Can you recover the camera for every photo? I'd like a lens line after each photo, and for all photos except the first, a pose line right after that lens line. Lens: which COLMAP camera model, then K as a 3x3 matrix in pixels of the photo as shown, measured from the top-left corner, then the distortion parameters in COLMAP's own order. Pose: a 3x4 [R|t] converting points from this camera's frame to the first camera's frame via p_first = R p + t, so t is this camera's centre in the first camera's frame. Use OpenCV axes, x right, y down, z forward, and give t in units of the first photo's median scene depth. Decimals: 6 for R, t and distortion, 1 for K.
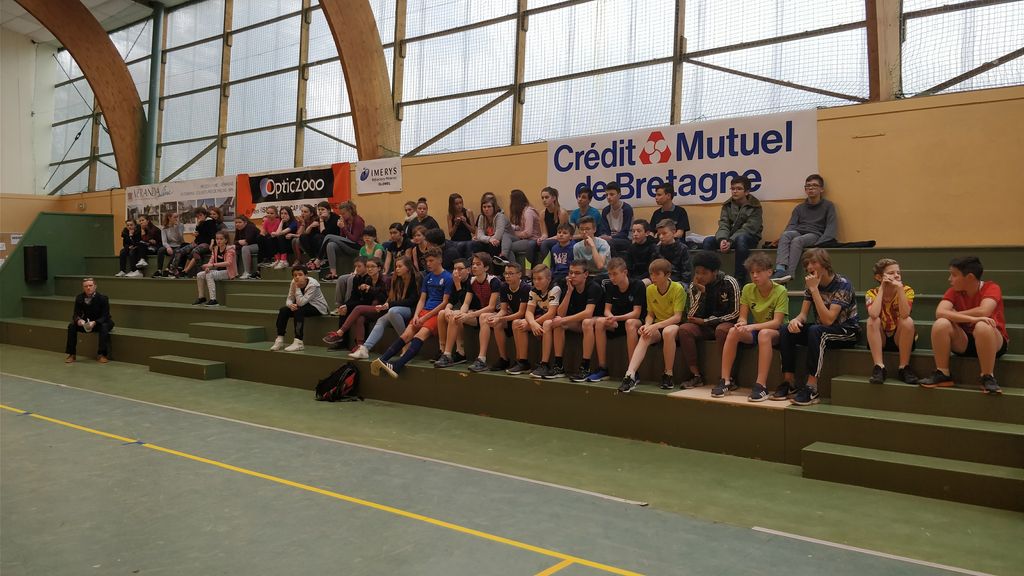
lens RADIAL K [[849.5, 0, 508.5], [0, 849.5, 295.4], [0, 0, 1]] dist [0.048327, -0.054453]
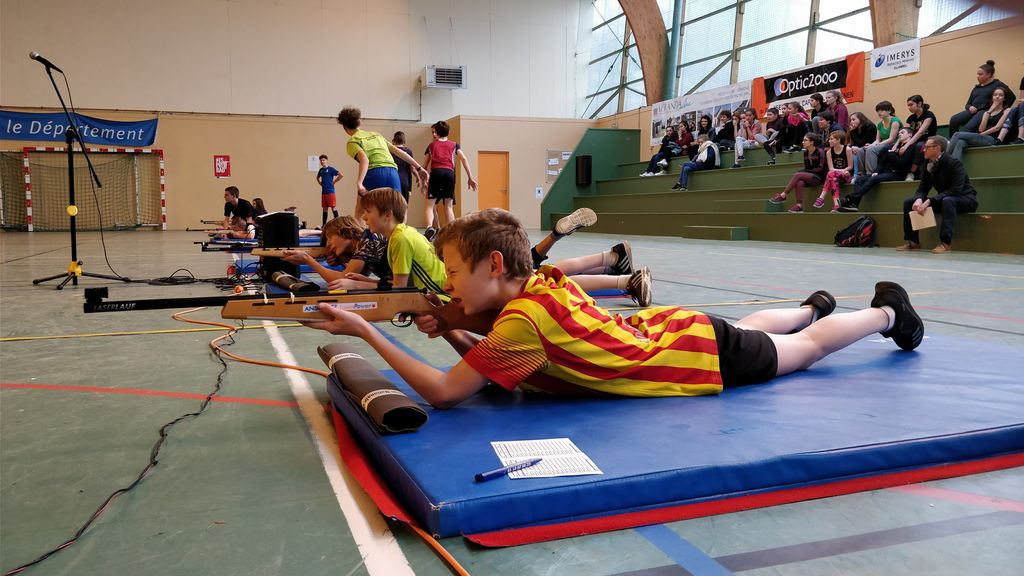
lens RADIAL K [[849.5, 0, 513.0], [0, 849.5, 283.9], [0, 0, 1]] dist [0.048327, -0.054453]
pose [[0.859946, 0.043138, -0.508559, -0.007931], [-0.020519, 0.998538, 0.050003, 0.083535], [0.509973, -0.032565, 0.859574, -0.140800]]
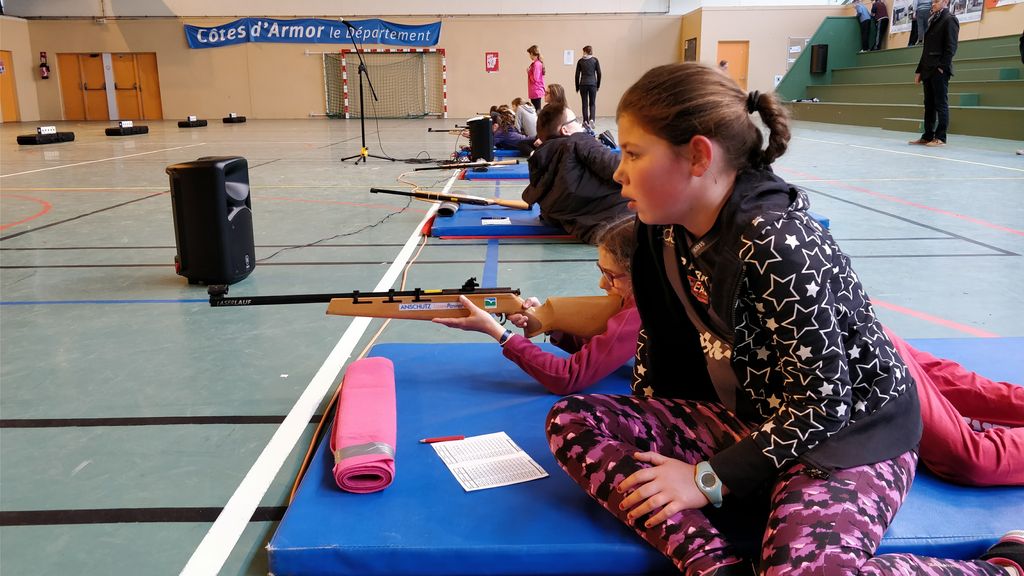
lens RADIAL K [[841.5, 0, 513.8], [0, 841.5, 284.8], [0, 0, 1]] dist [0.028260, -0.019137]
pose [[0.652176, 0.163724, -0.740177, 0.169236], [-0.026011, 0.980657, 0.193999, 0.073091], [0.757622, -0.107269, 0.643819, -0.232710]]
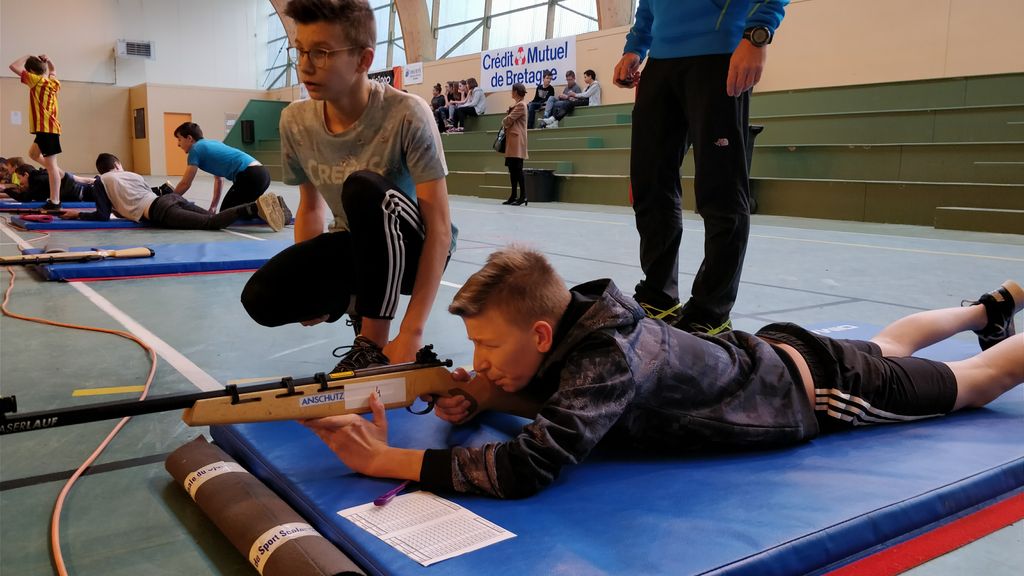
lens RADIAL K [[849.5, 0, 531.7], [0, 849.5, 312.2], [0, 0, 1]] dist [0.048327, -0.054453]
pose [[0.968365, 0.060522, -0.242087, 0.473278], [-0.029925, 0.991306, 0.128126, 0.096431], [0.247736, -0.116829, 0.961758, -0.579269]]
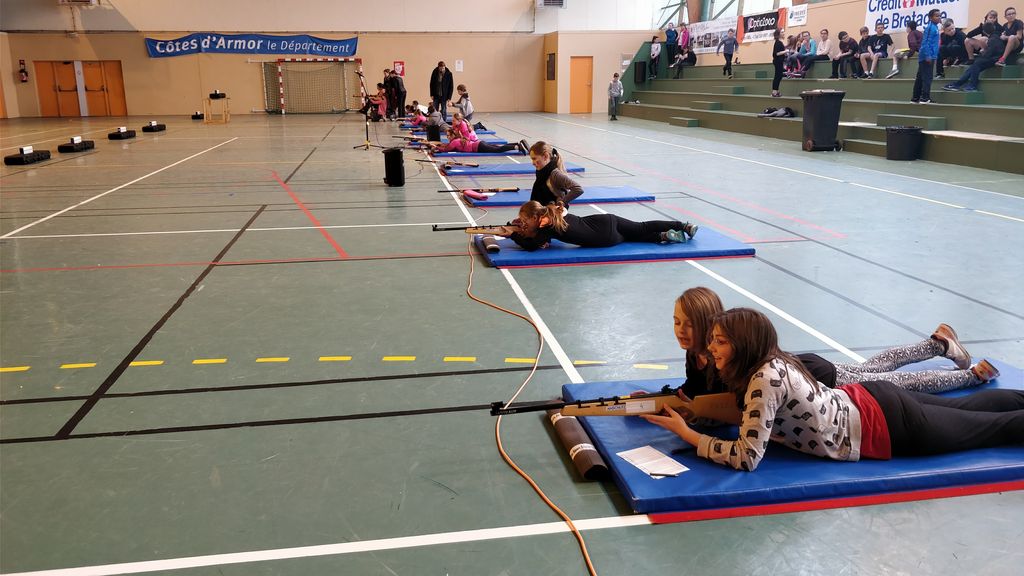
lens RADIAL K [[849.5, 0, 514.9], [0, 849.5, 280.2], [0, 0, 1]] dist [0.048327, -0.054453]
pose [[0.755029, 0.149153, -0.638502, 0.551062], [-0.022234, 0.979048, 0.202412, 0.041807], [0.655314, -0.138631, 0.742526, -0.673332]]
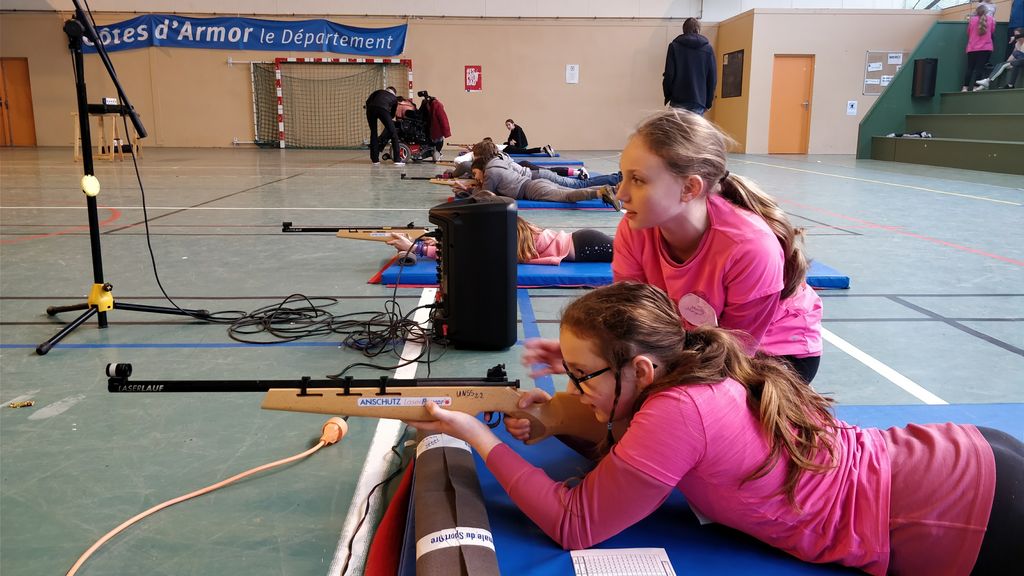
lens RADIAL K [[849.5, 0, 510.7], [0, 849.5, 279.3], [0, 0, 1]] dist [0.048327, -0.054453]
pose [[0.669760, 0.143776, -0.728526, -0.176676], [-0.039798, 0.986617, 0.158123, 0.059092], [0.741511, -0.076911, 0.666518, 0.040899]]
